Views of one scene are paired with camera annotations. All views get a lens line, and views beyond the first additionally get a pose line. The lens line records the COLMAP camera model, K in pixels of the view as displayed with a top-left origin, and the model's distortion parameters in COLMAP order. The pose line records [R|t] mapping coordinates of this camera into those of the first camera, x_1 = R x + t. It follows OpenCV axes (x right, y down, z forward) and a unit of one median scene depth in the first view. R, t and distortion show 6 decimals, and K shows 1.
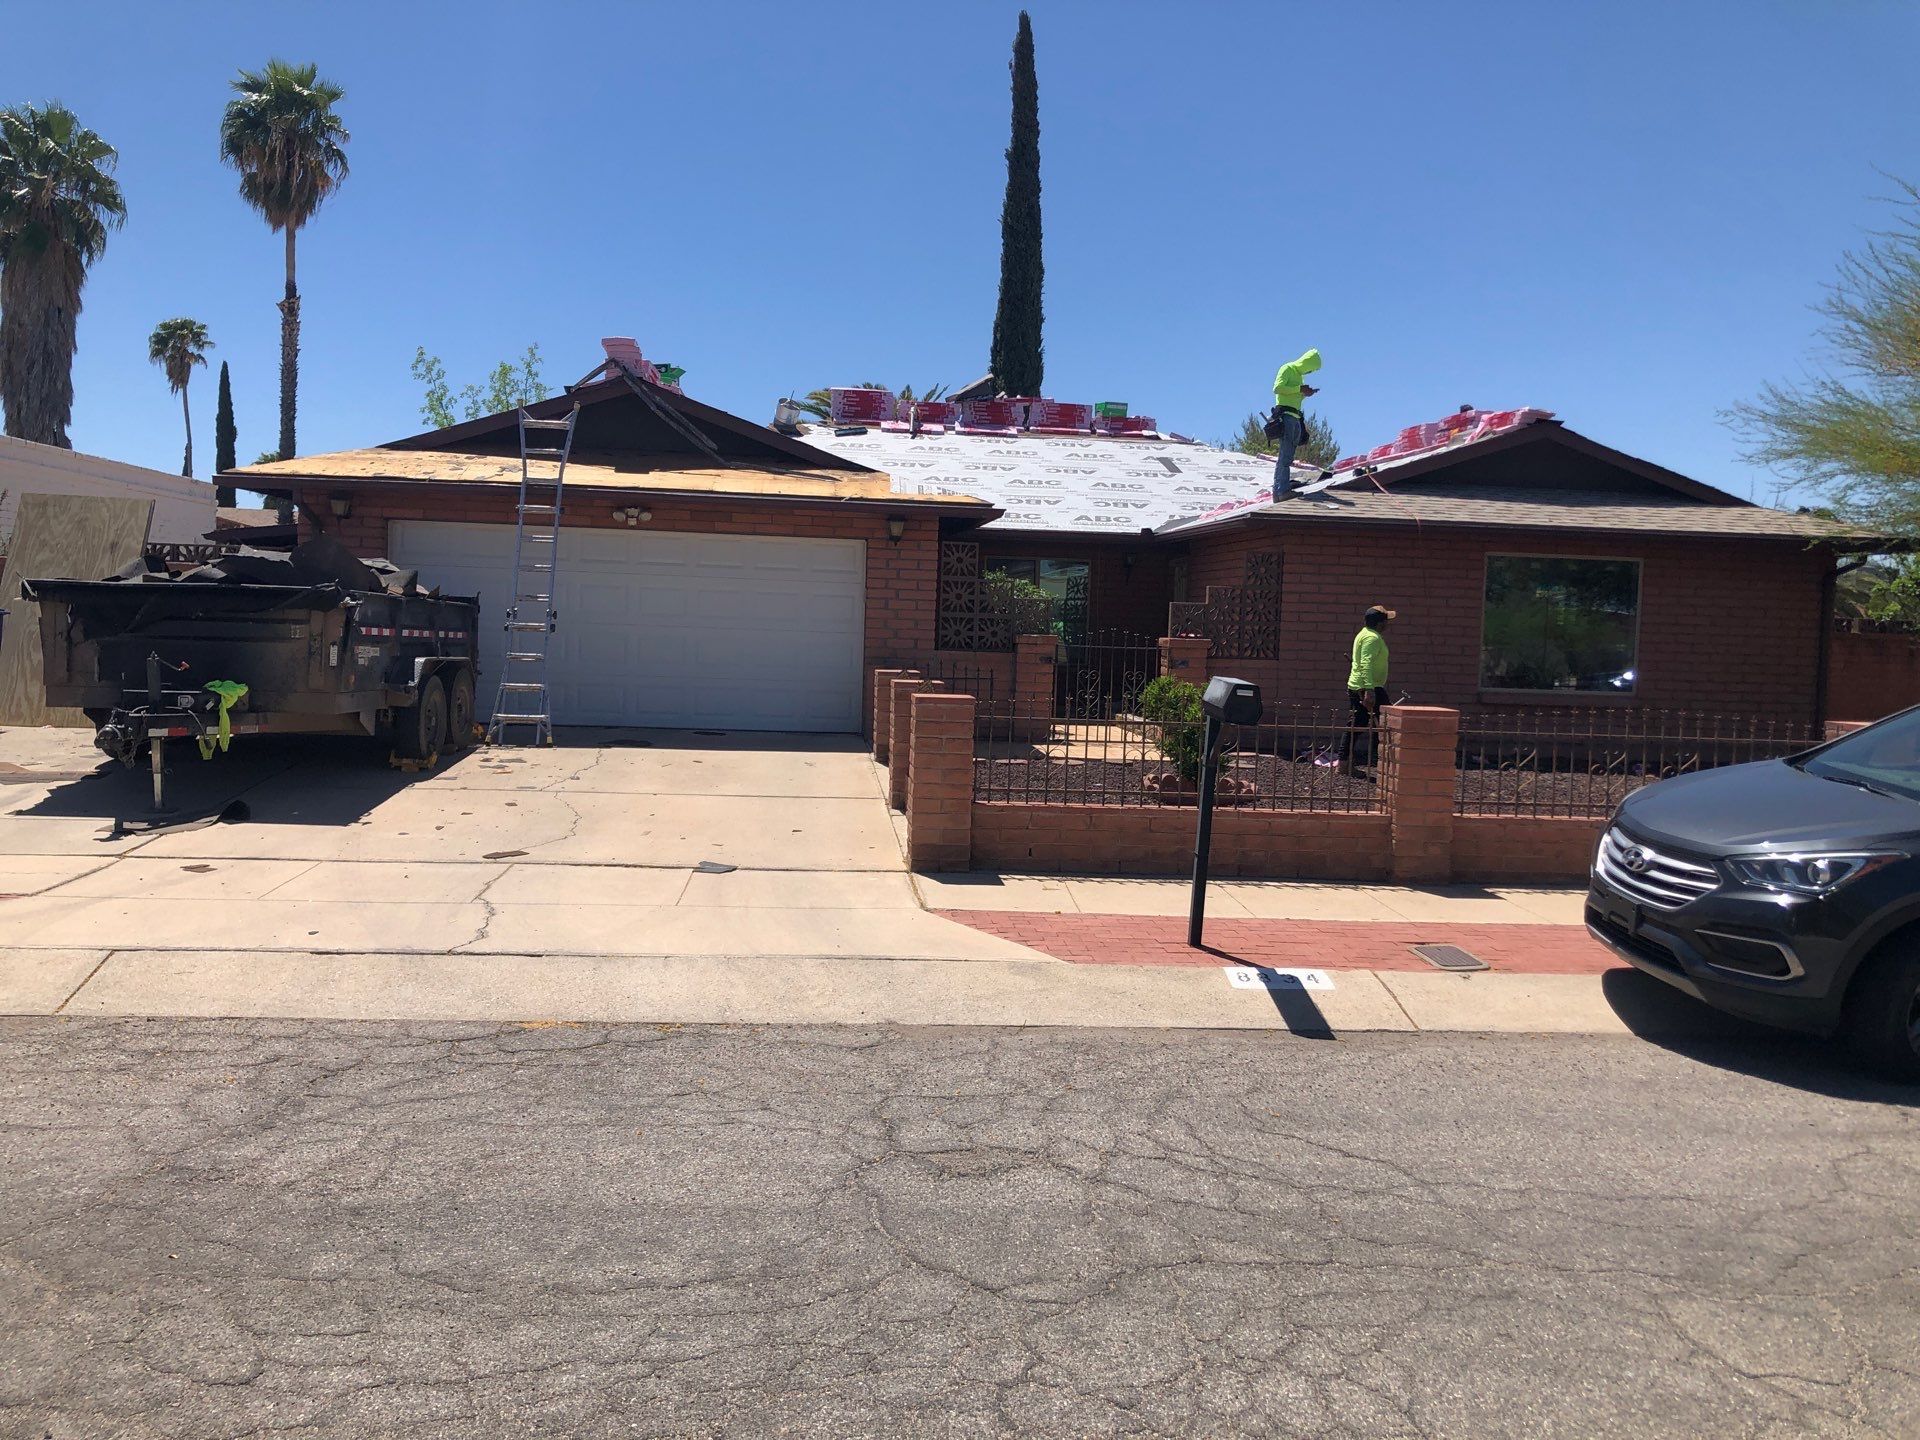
lens RADIAL K [[1599.0, 0, 953.3], [0, 1599.0, 709.5], [0, 0, 1]] dist [0.053941, -0.051196]
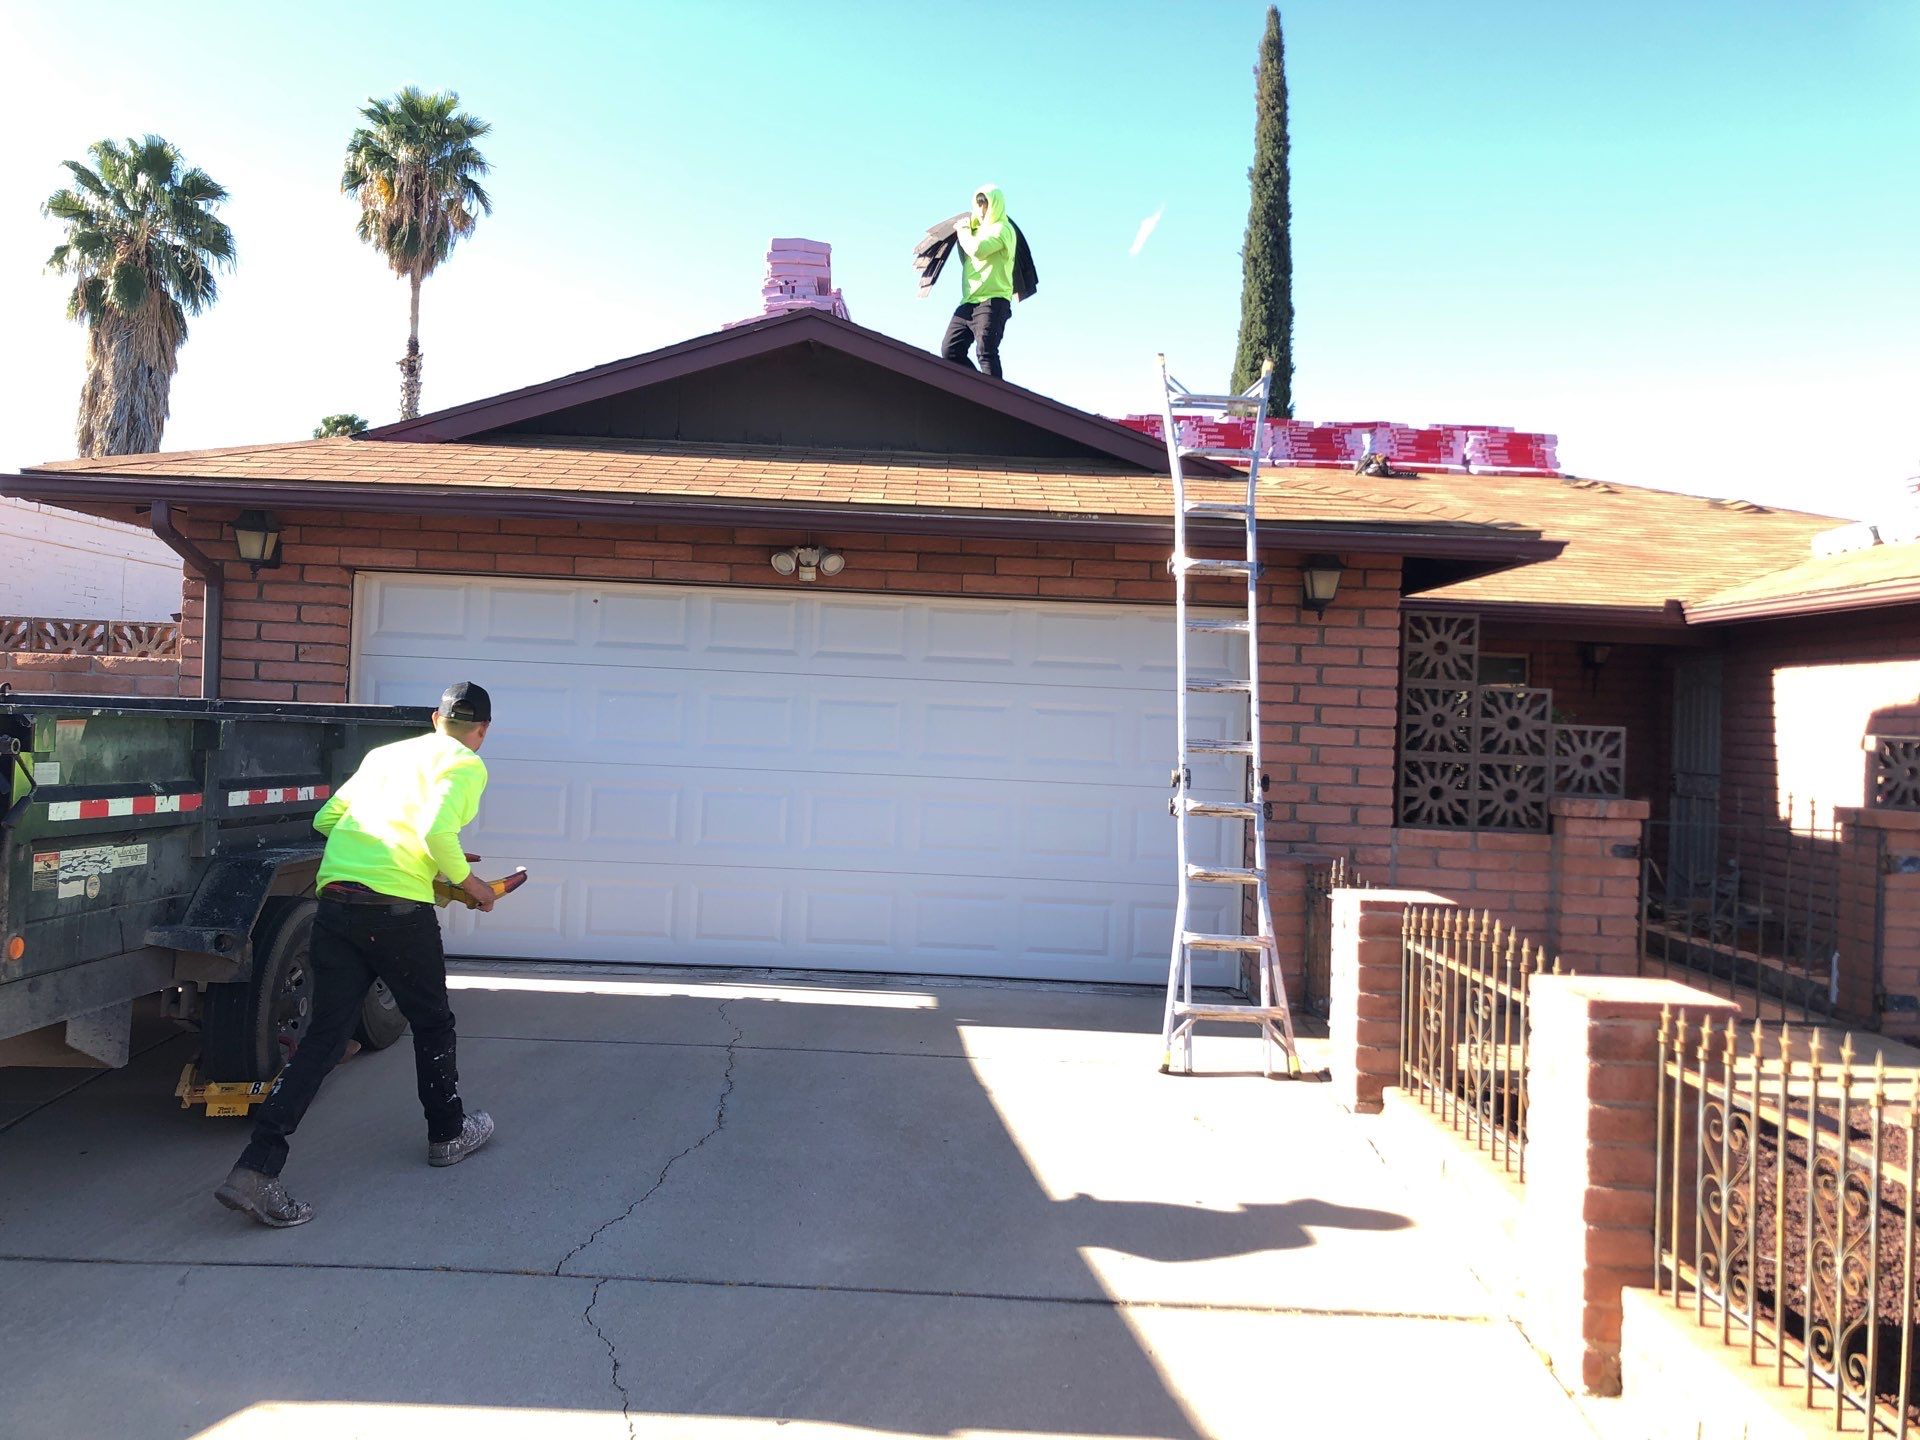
lens RADIAL K [[1599.0, 0, 928.8], [0, 1599.0, 691.8], [0, 0, 1]] dist [0.053941, -0.051196]
pose [[0.993664, 0.004978, -0.112283, -0.099547], [-0.013387, 0.997149, -0.074264, -0.039999], [0.111594, 0.075296, 0.990897, 0.479539]]
